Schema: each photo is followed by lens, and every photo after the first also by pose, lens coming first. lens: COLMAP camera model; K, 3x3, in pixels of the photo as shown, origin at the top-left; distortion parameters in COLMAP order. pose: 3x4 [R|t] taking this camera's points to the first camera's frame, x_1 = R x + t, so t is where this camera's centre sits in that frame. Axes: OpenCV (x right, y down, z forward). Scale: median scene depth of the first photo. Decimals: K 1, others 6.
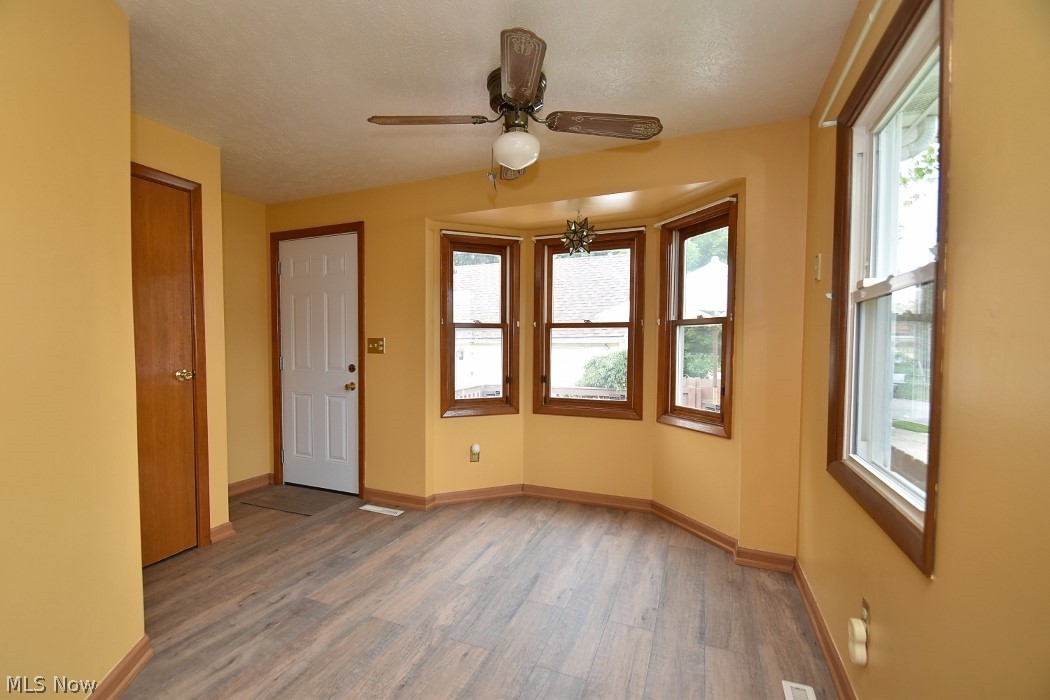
lens RADIAL K [[449.7, 0, 524.4], [0, 449.7, 362.4], [0, 0, 1]] dist [0.001830, 0.000036]
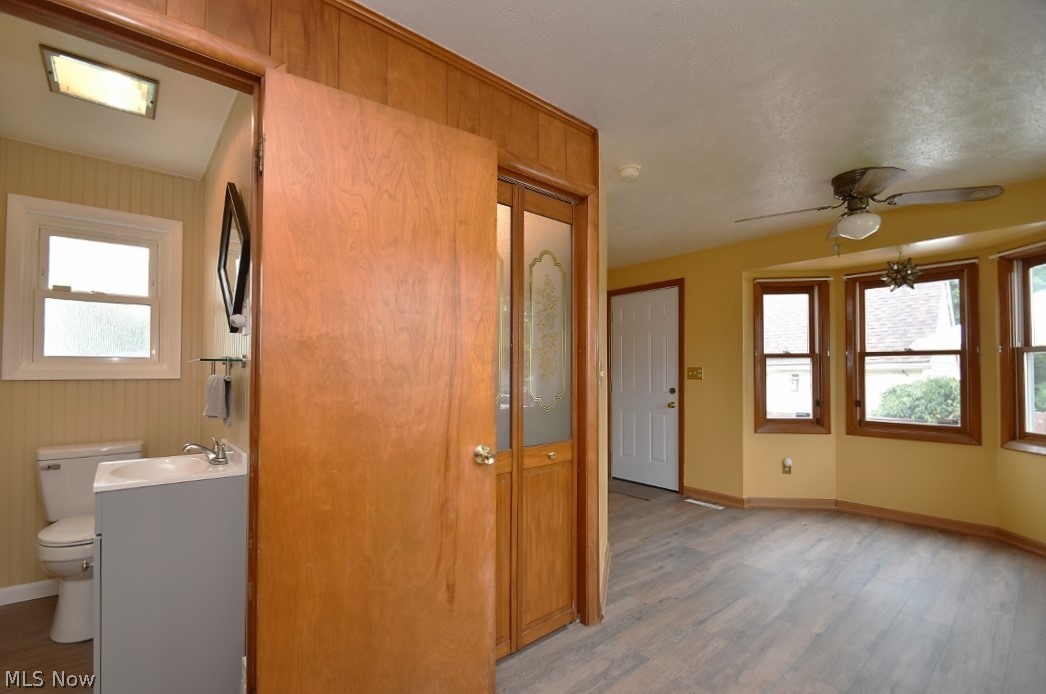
lens RADIAL K [[447.7, 0, 519.3], [0, 447.7, 360.5], [0, 0, 1]] dist [-0.001021, -0.012214]
pose [[0.874888, -0.016273, -0.484053, -0.158394], [-0.015803, 0.997944, -0.062112, 0.014231], [0.484068, 0.061991, 0.872832, -0.362630]]
